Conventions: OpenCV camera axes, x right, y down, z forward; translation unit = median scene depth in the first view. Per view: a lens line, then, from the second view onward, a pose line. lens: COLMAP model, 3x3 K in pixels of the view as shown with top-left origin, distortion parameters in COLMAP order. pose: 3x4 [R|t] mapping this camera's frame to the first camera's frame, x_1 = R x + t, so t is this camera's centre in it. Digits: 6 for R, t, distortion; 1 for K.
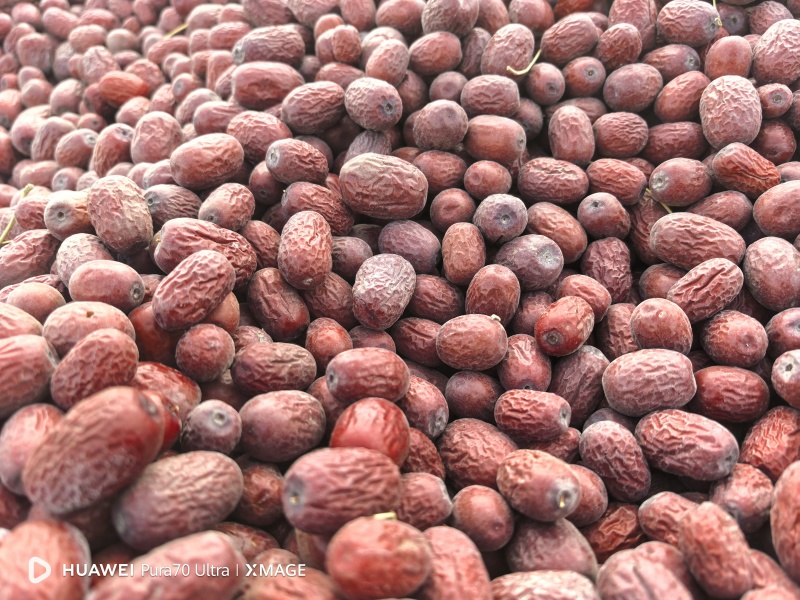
lens RADIAL K [[659.1, 0, 403.8], [0, 659.1, 296.7], [0, 0, 1]] dist [-0.051184, 0.066882]
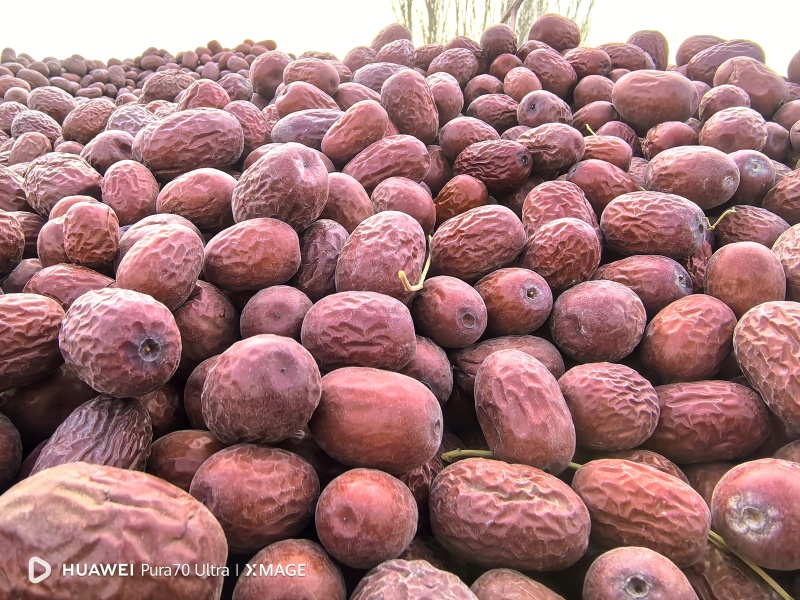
lens RADIAL K [[638.0, 0, 347.9], [0, 638.0, 234.9], [0, 0, 1]] dist [-0.006669, 0.001556]
pose [[0.979871, 0.051255, 0.192939, 0.024858], [0.039236, 0.898180, -0.437874, -0.169750], [-0.195737, 0.436630, 0.878089, 0.585458]]
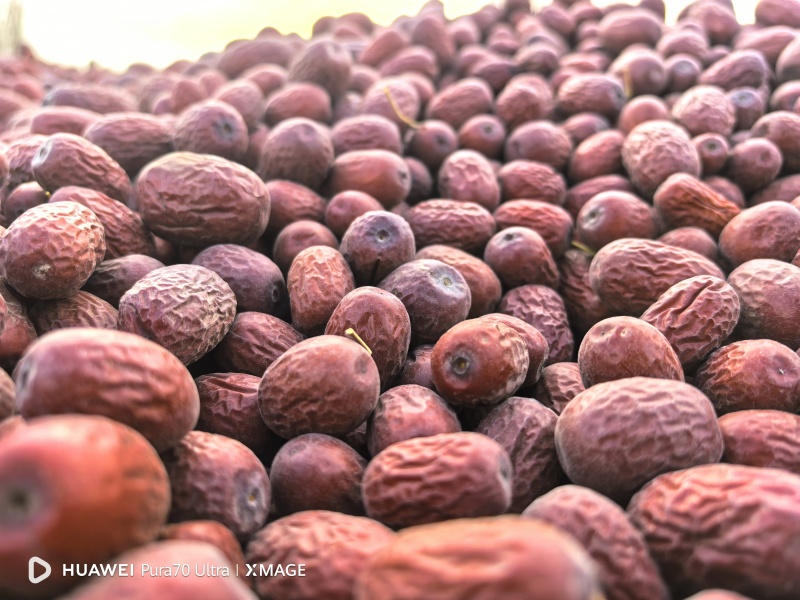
lens RADIAL K [[695.0, 0, 398.1], [0, 695.0, 266.6], [0, 0, 1]] dist [-0.035365, 0.006966]
pose [[0.988376, 0.054115, 0.142074, 0.069945], [0.017056, 0.889139, -0.457320, 0.224837], [-0.151071, 0.454427, 0.877880, 0.376768]]
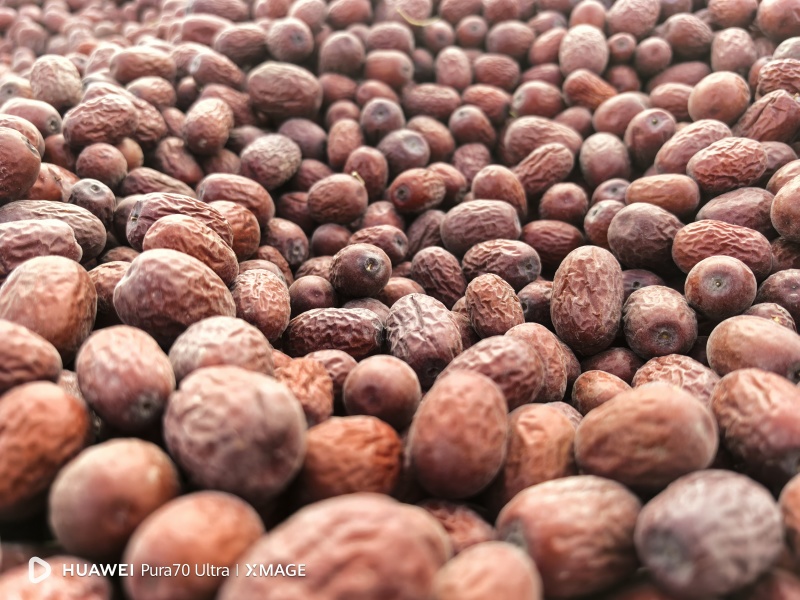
lens RADIAL K [[667.2, 0, 390.9], [0, 667.2, 275.2], [0, 0, 1]] dist [-0.036807, 0.025996]
pose [[0.998065, 0.059909, -0.016633, 0.201655], [-0.061894, 0.982764, -0.174196, 0.355641], [0.005910, 0.174888, 0.984571, -0.120069]]
